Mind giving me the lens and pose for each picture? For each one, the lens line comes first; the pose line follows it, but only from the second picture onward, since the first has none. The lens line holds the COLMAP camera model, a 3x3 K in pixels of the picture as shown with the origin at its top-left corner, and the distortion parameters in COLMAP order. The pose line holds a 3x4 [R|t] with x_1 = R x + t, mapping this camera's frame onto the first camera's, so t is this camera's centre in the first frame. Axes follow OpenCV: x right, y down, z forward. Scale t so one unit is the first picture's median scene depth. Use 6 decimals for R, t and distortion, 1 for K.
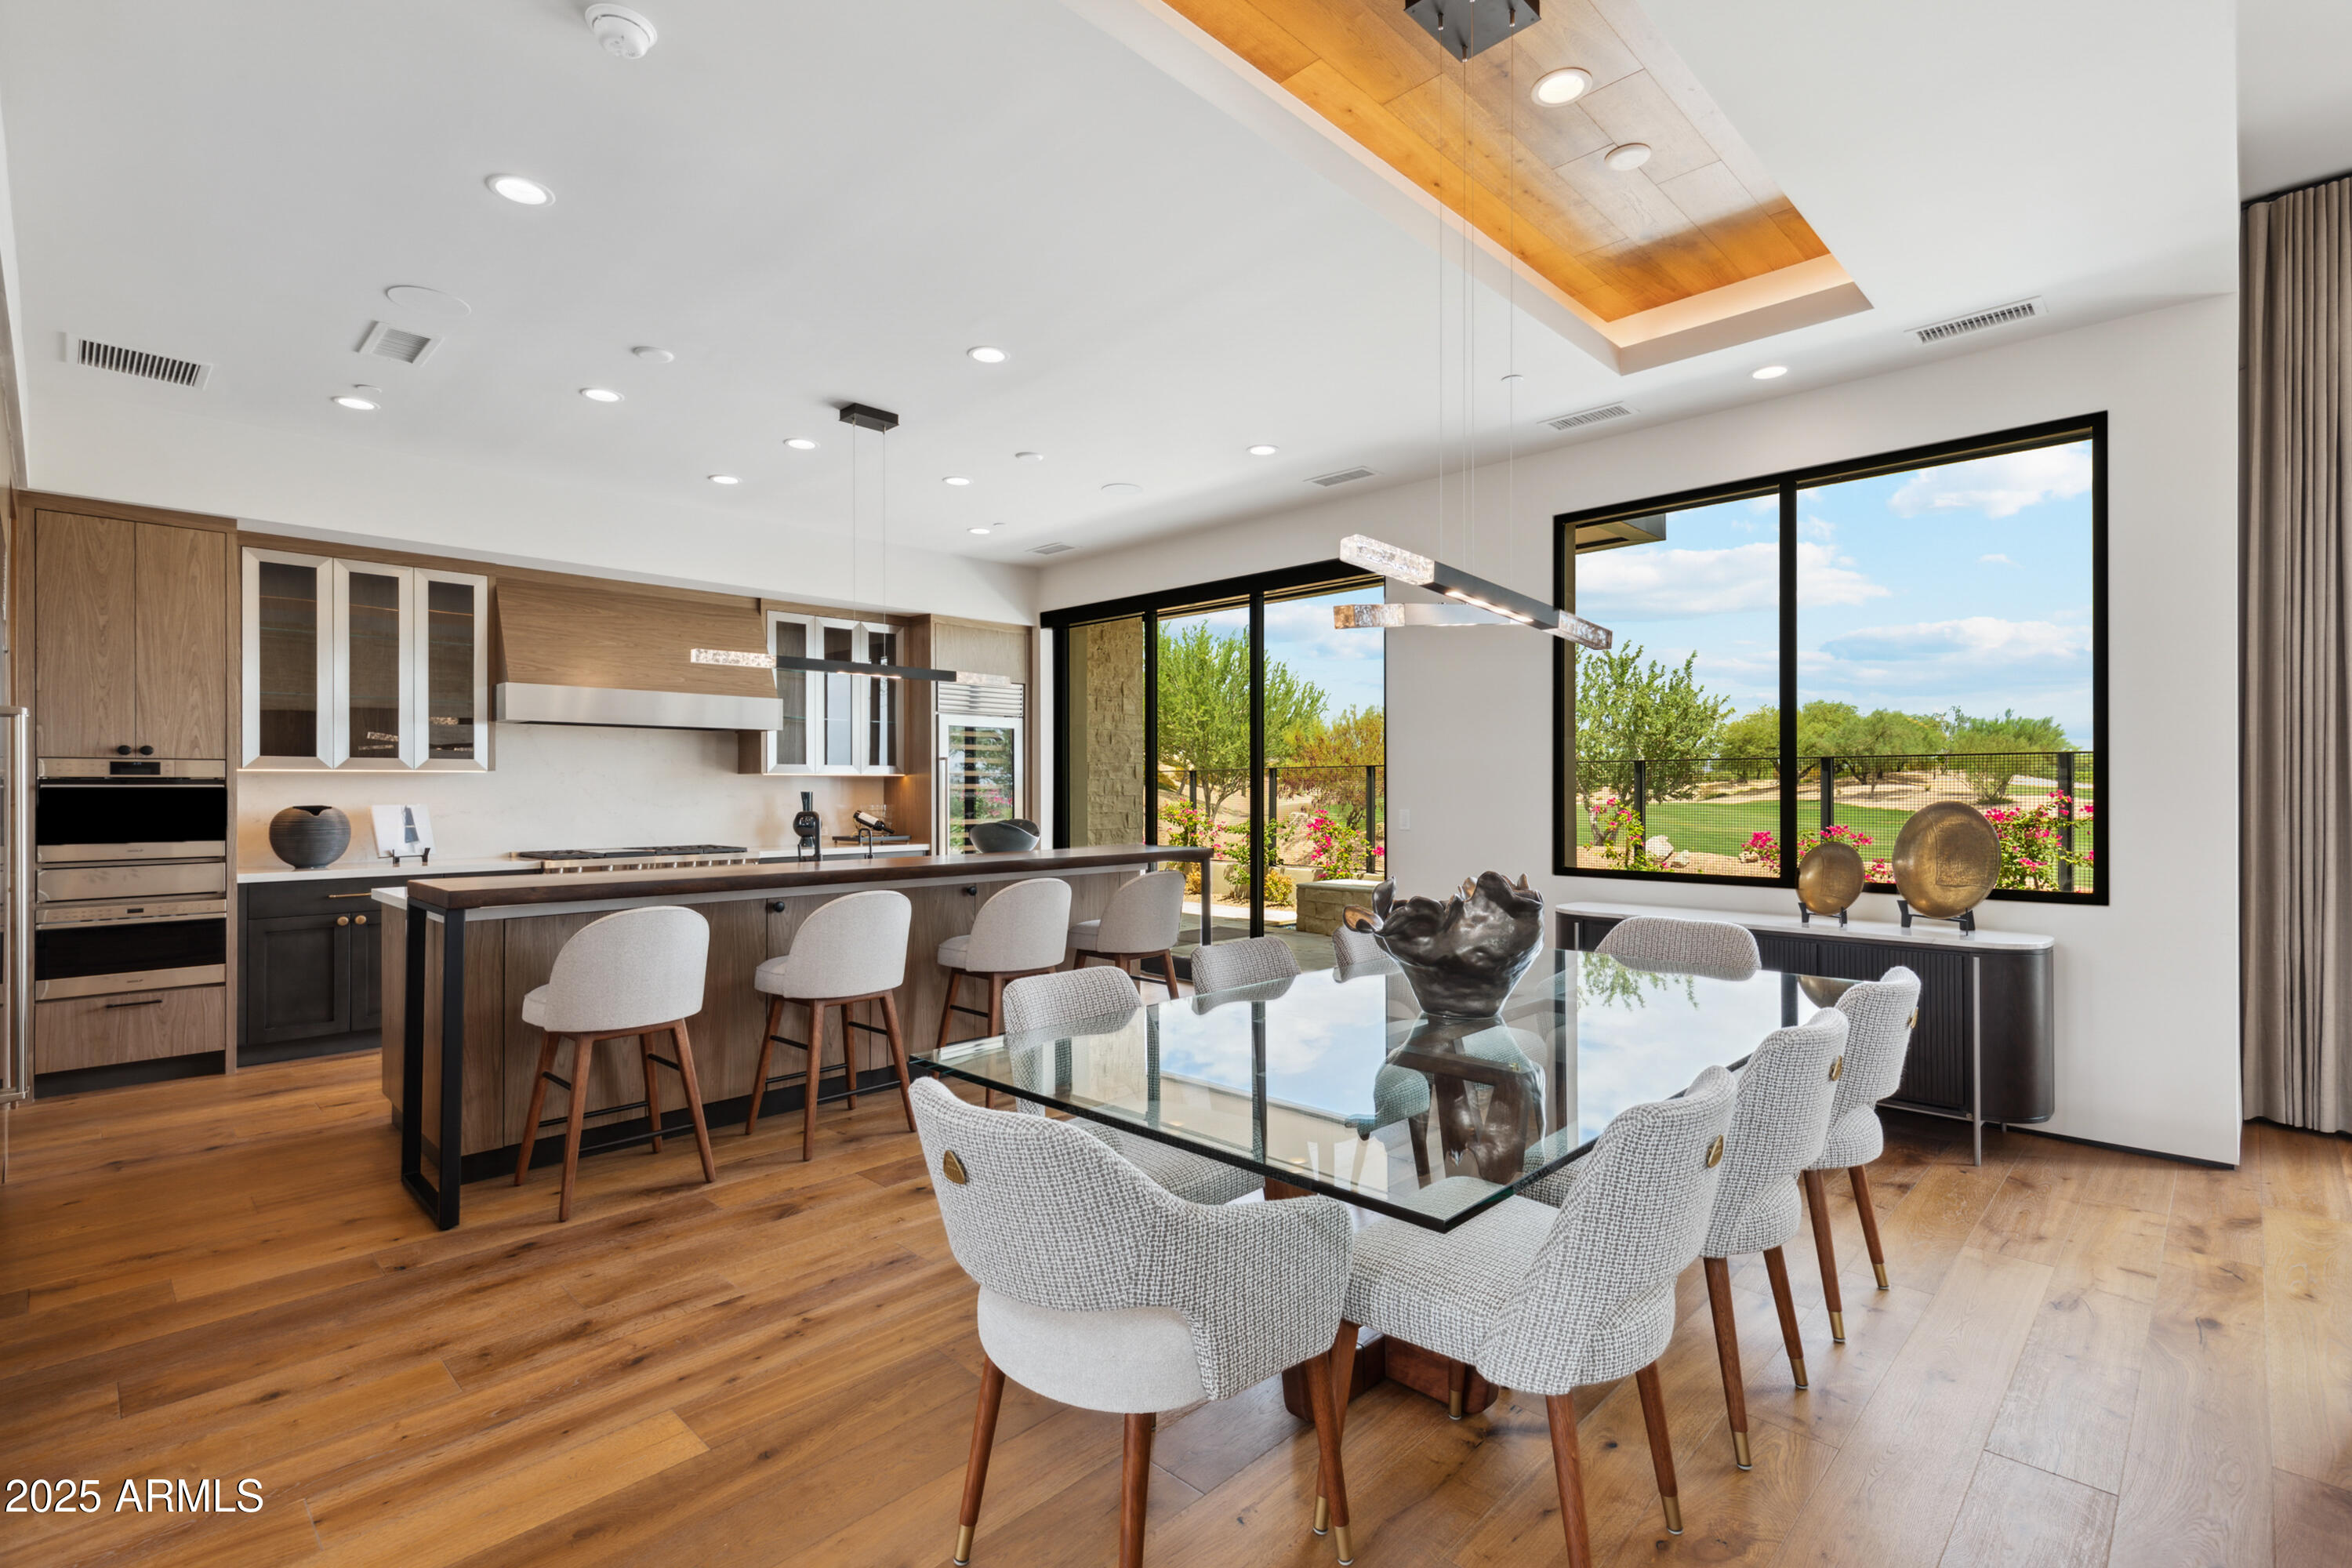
lens RADIAL K [[1058.8, 0, 1176.0], [0, 1058.8, 784.0], [0, 0, 1]] dist [0.001620, 0.000148]
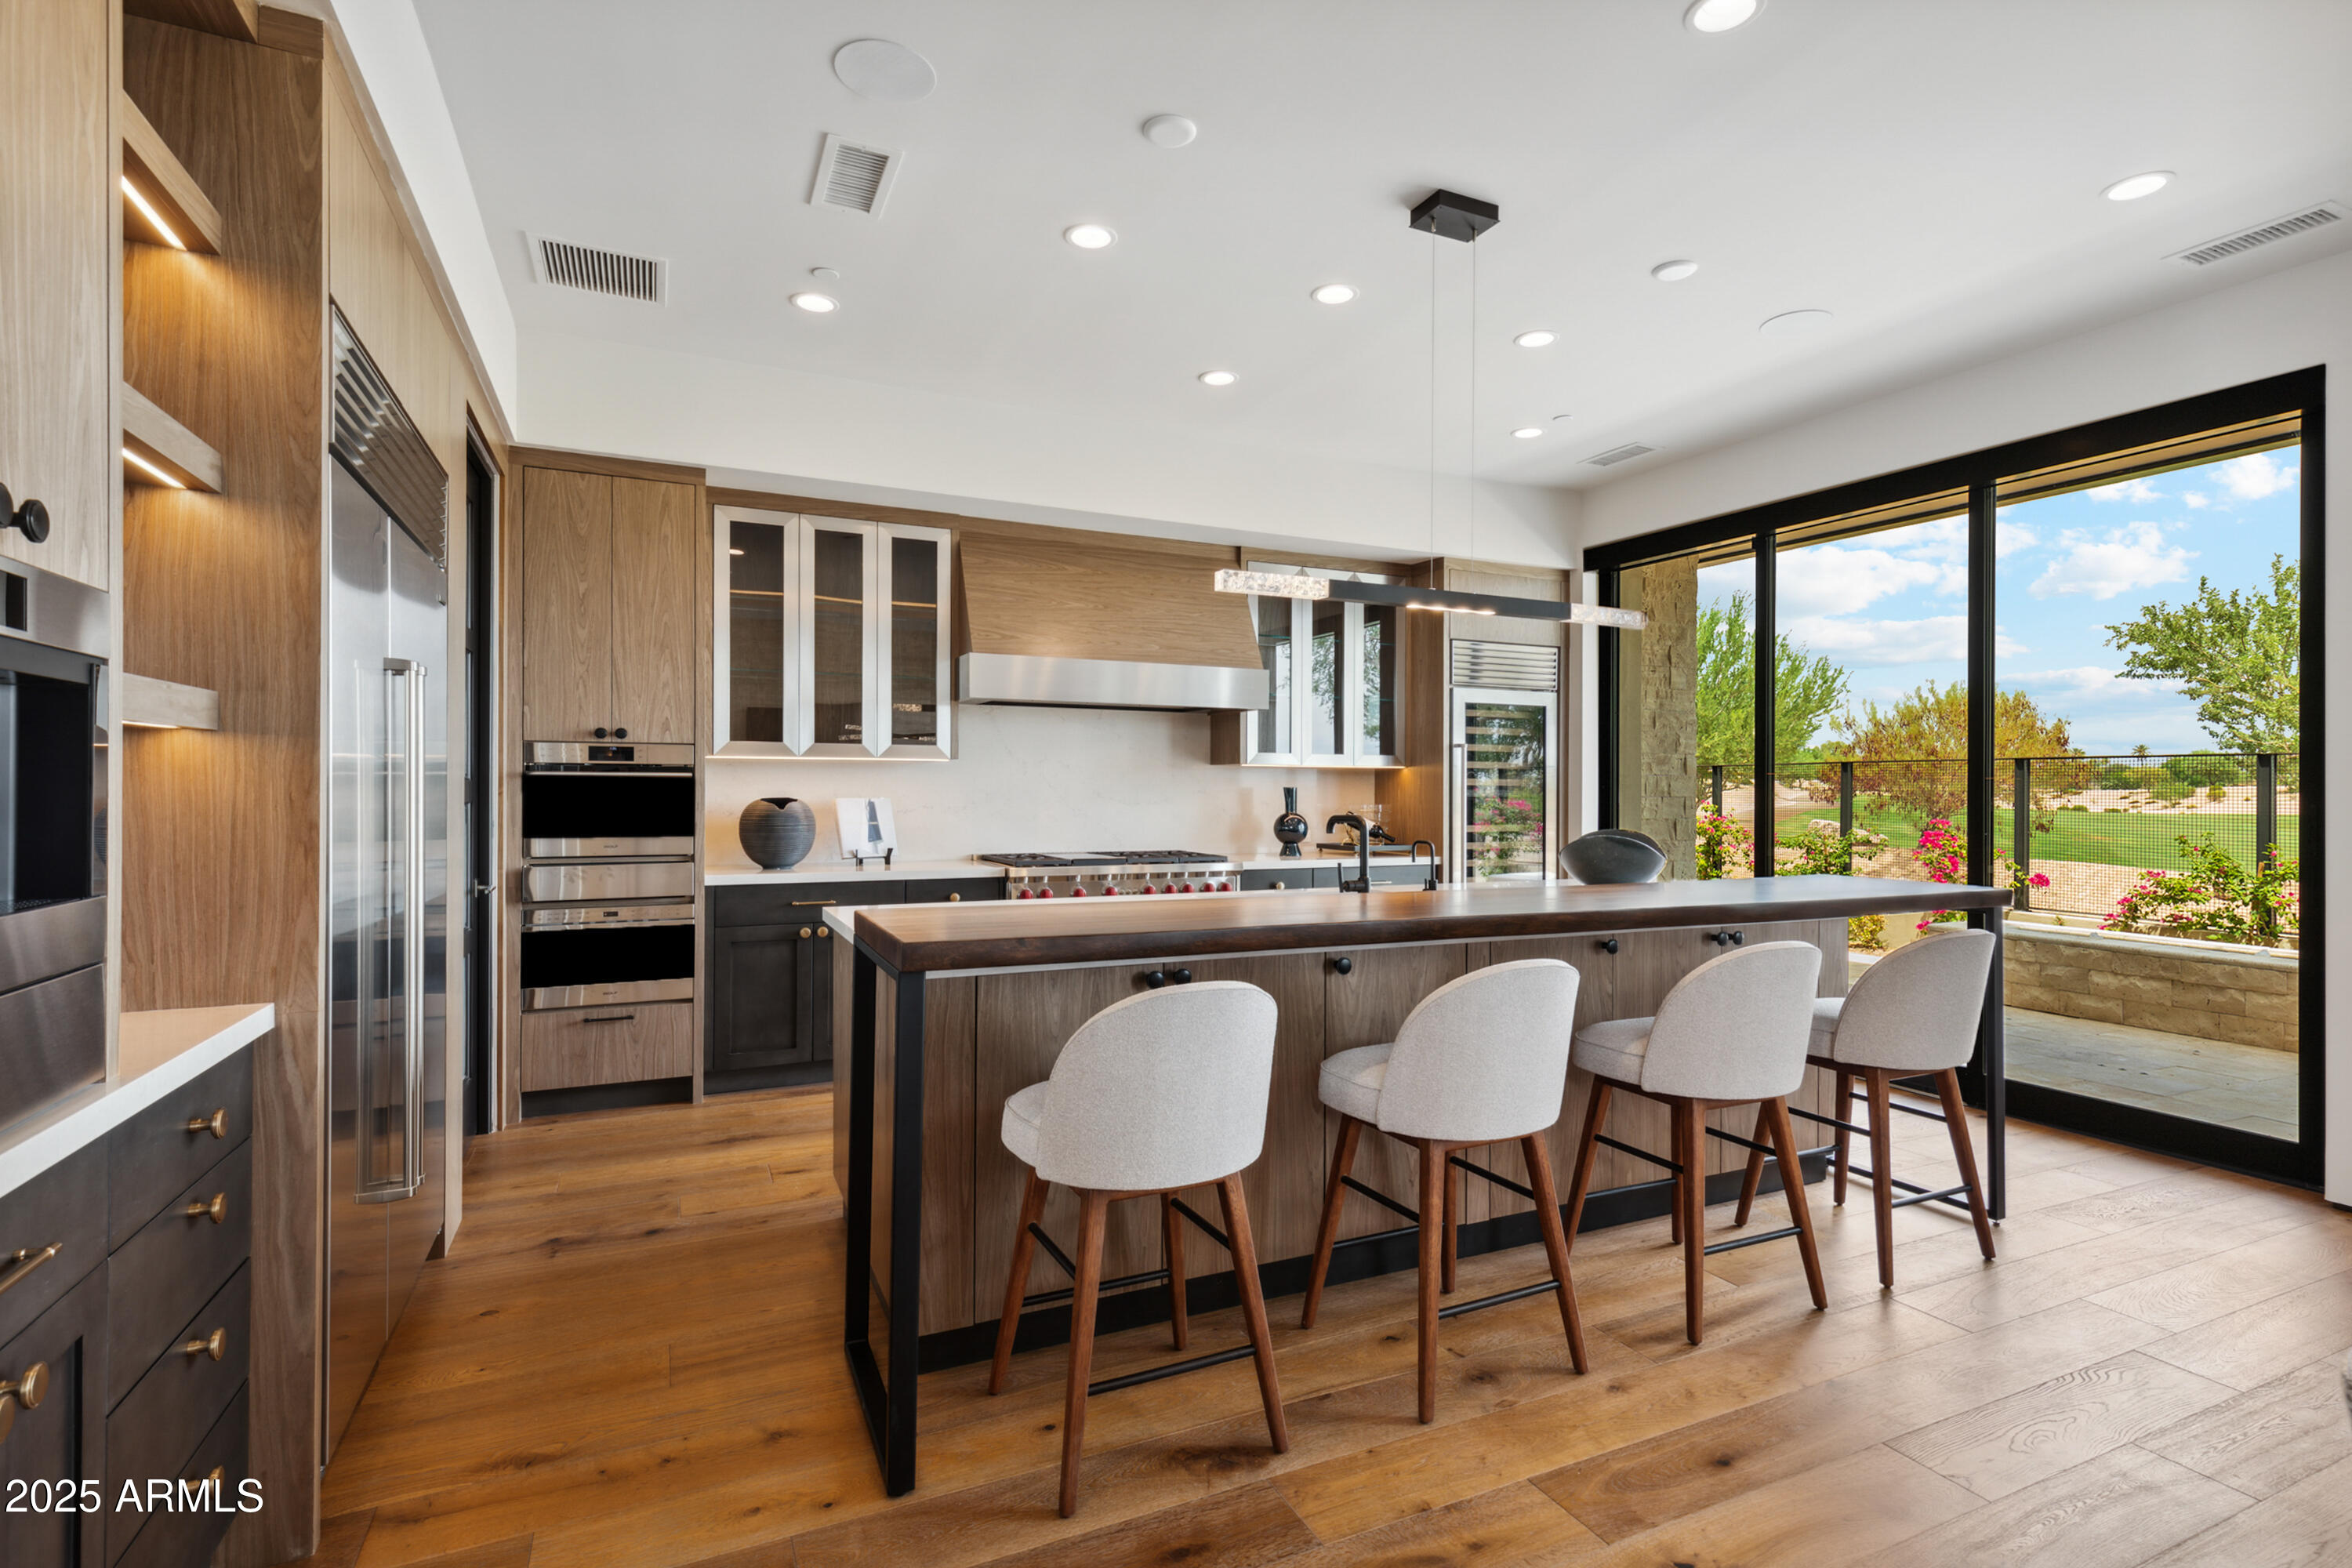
lens RADIAL K [[1085.9, 0, 1176.5], [0, 1085.9, 788.7], [0, 0, 1]] dist [0.002884, -0.000409]
pose [[0.933801, 0.008668, -0.357687, -0.200567], [-0.006500, 0.999953, 0.007261, 0.004423], [0.357733, -0.004456, 0.933813, 0.299519]]
